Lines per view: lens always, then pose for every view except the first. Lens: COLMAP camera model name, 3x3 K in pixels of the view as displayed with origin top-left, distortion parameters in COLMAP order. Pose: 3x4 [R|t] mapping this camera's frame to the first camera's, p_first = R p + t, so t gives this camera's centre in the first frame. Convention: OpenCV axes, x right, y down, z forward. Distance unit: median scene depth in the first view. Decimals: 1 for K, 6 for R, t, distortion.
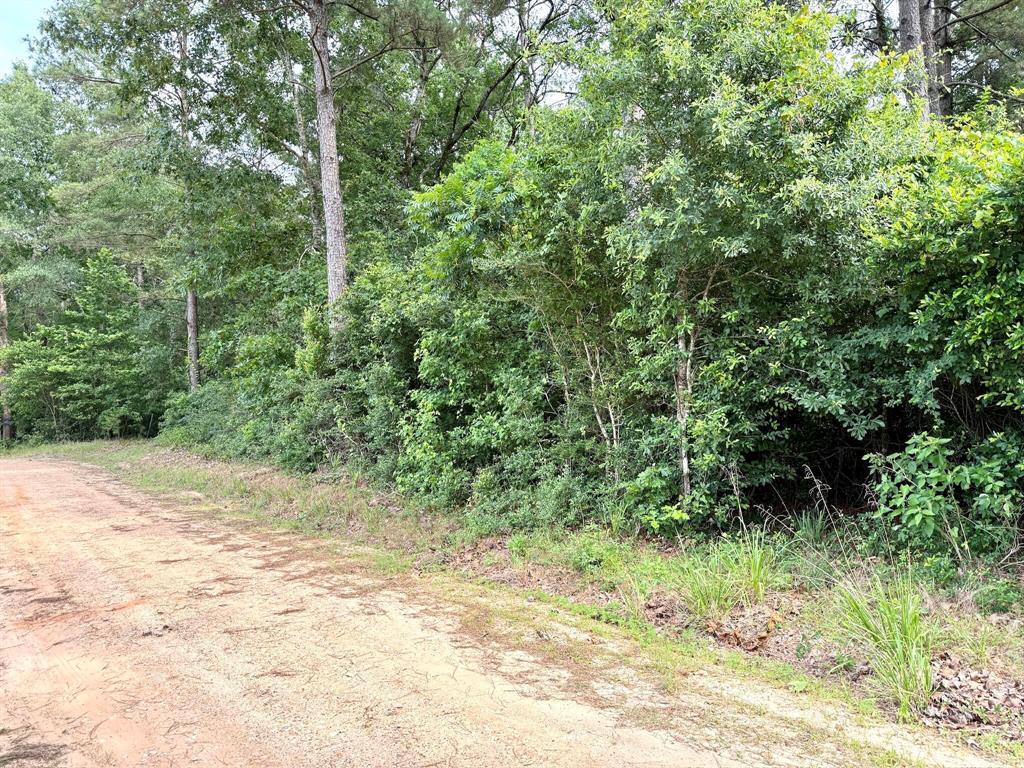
lens RADIAL K [[720.1, 0, 516.7], [0, 720.1, 386.9], [0, 0, 1]] dist [0.052574, -0.069198]
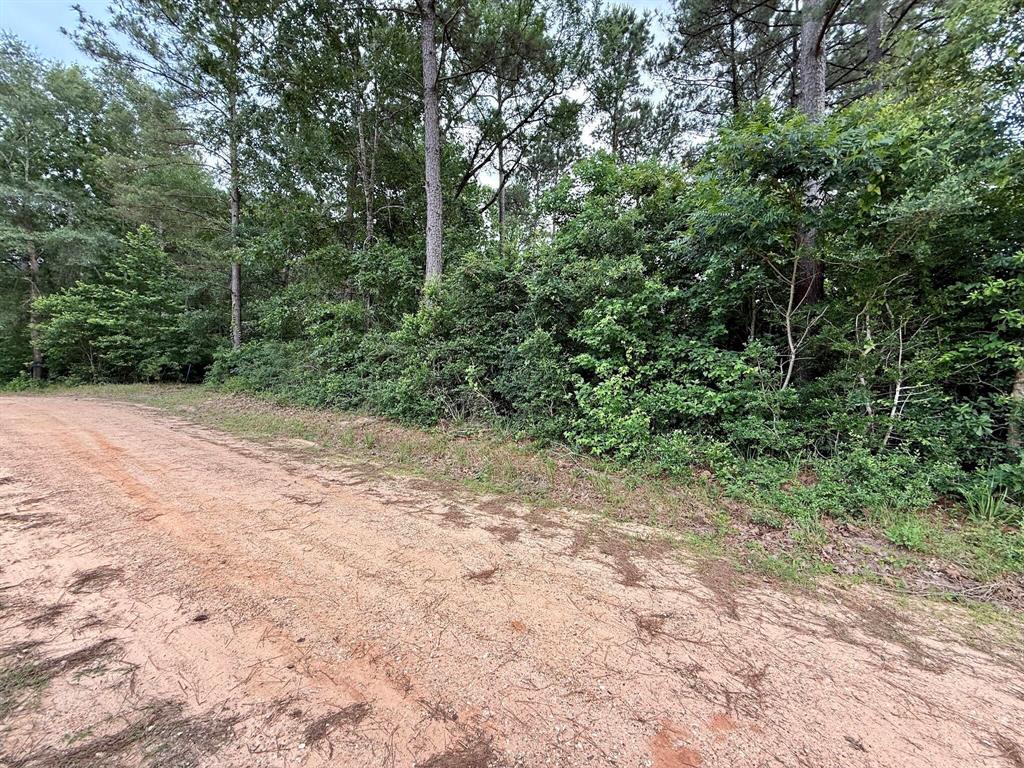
lens RADIAL K [[408.3, 0, 512.0], [0, 408.3, 384.0], [0, 0, 1]] dist [-0.001056, -0.000449]
pose [[0.961330, 0.042573, 0.272089, -0.163488], [-0.055896, 0.997578, 0.041399, 0.011022], [-0.269668, -0.055007, 0.961381, 0.181568]]
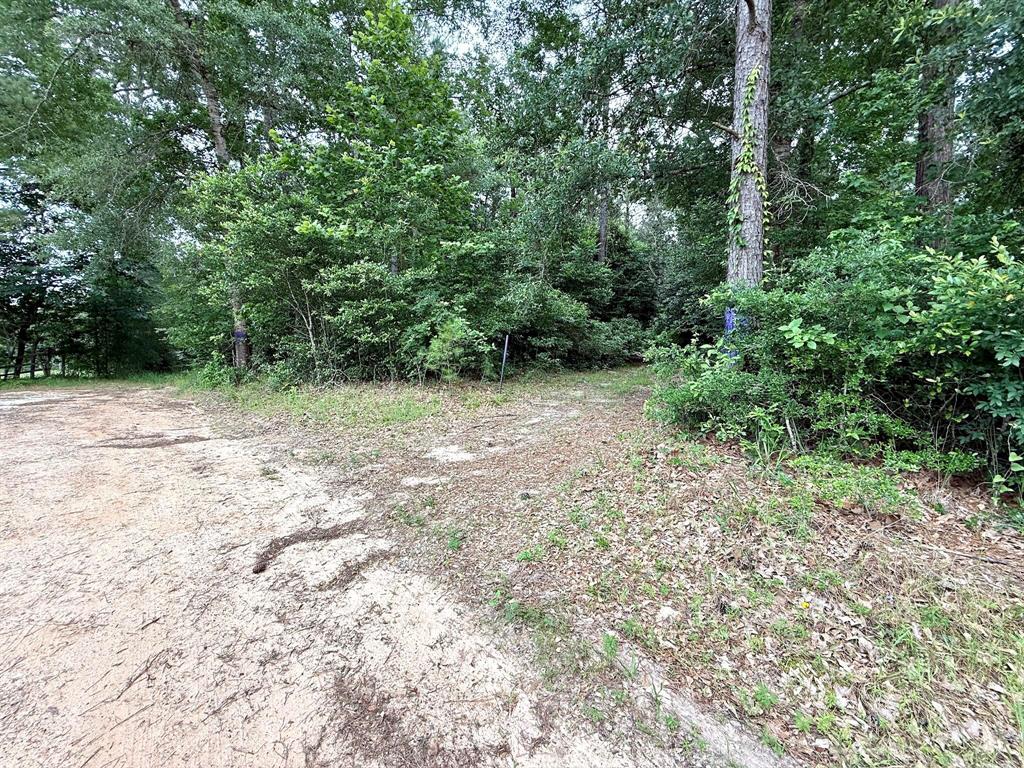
lens RADIAL K [[408.3, 0, 512.0], [0, 408.3, 384.0], [0, 0, 1]] dist [-0.001056, -0.000449]
pose [[0.995593, 0.048689, -0.080150, -0.485915], [-0.035966, 0.987548, 0.153150, 0.027811], [0.086609, -0.149593, 0.984947, 0.747452]]
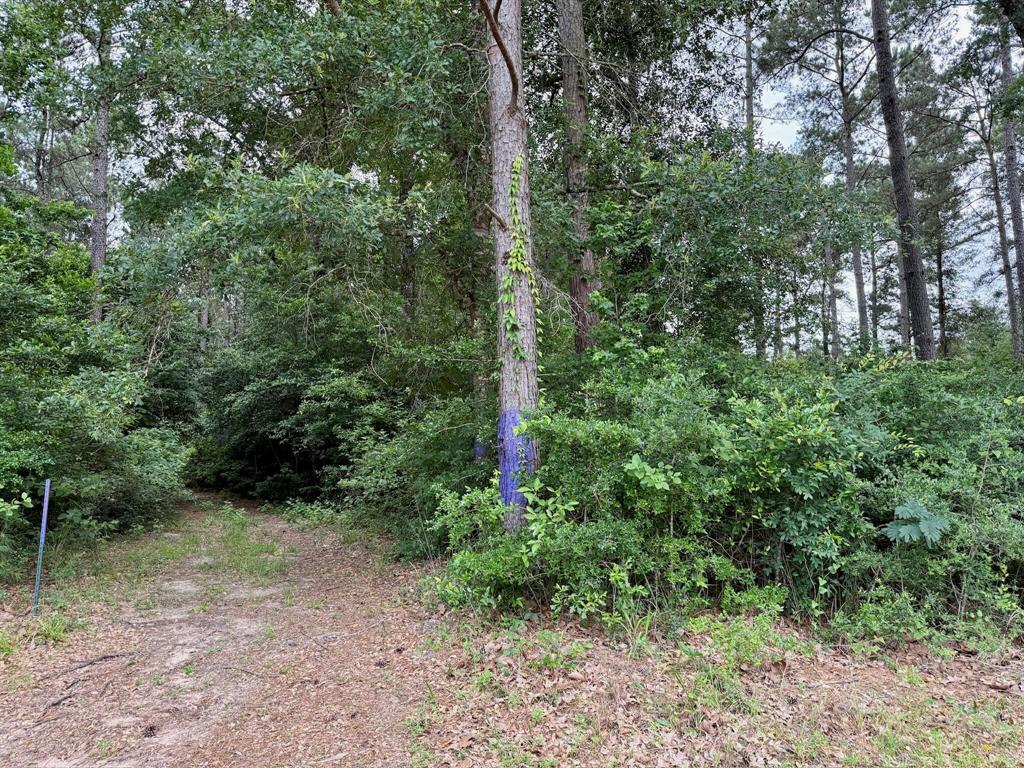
lens RADIAL K [[716.3, 0, 508.3], [0, 716.3, 377.4], [0, 0, 1]] dist [0.097272, -0.164696]
pose [[0.734961, 0.088015, 0.672373, -0.561642], [-0.030539, 0.994831, -0.096843, 0.023299], [-0.677421, 0.050642, 0.733850, 0.760771]]
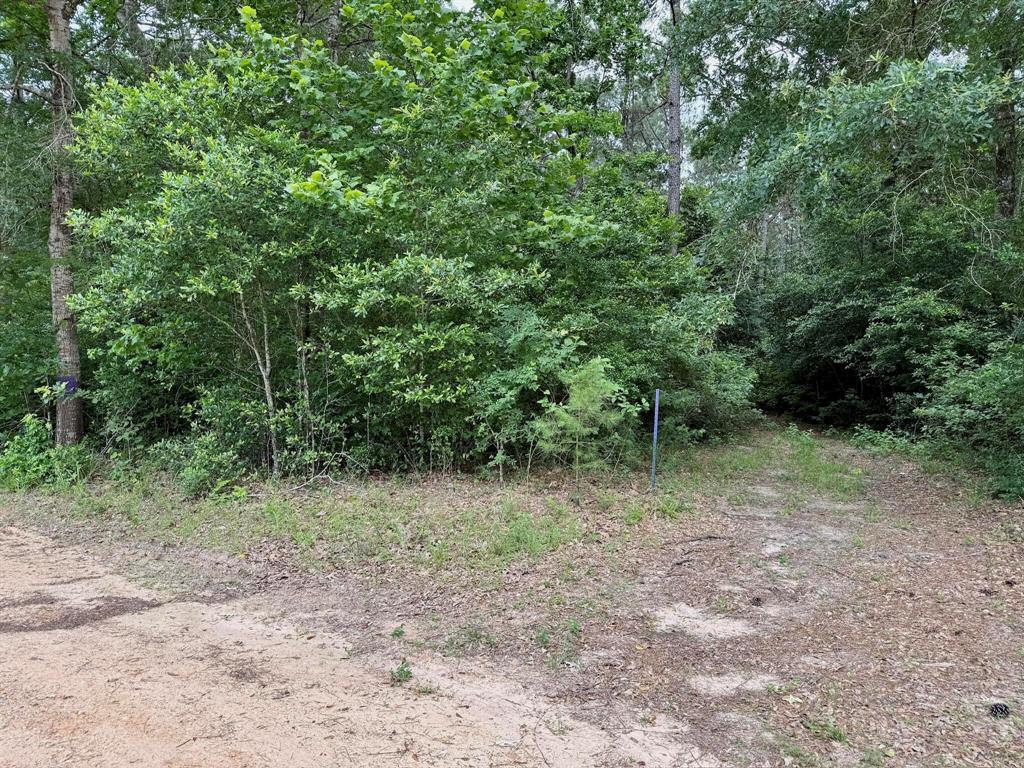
lens RADIAL K [[720.1, 0, 516.7], [0, 720.1, 386.9], [0, 0, 1]] dist [0.052574, -0.069198]
pose [[0.998657, 0.043651, 0.027917, -0.573770], [-0.044850, 0.998030, 0.043880, 0.027195], [-0.025946, -0.045073, 0.998647, 0.753671]]
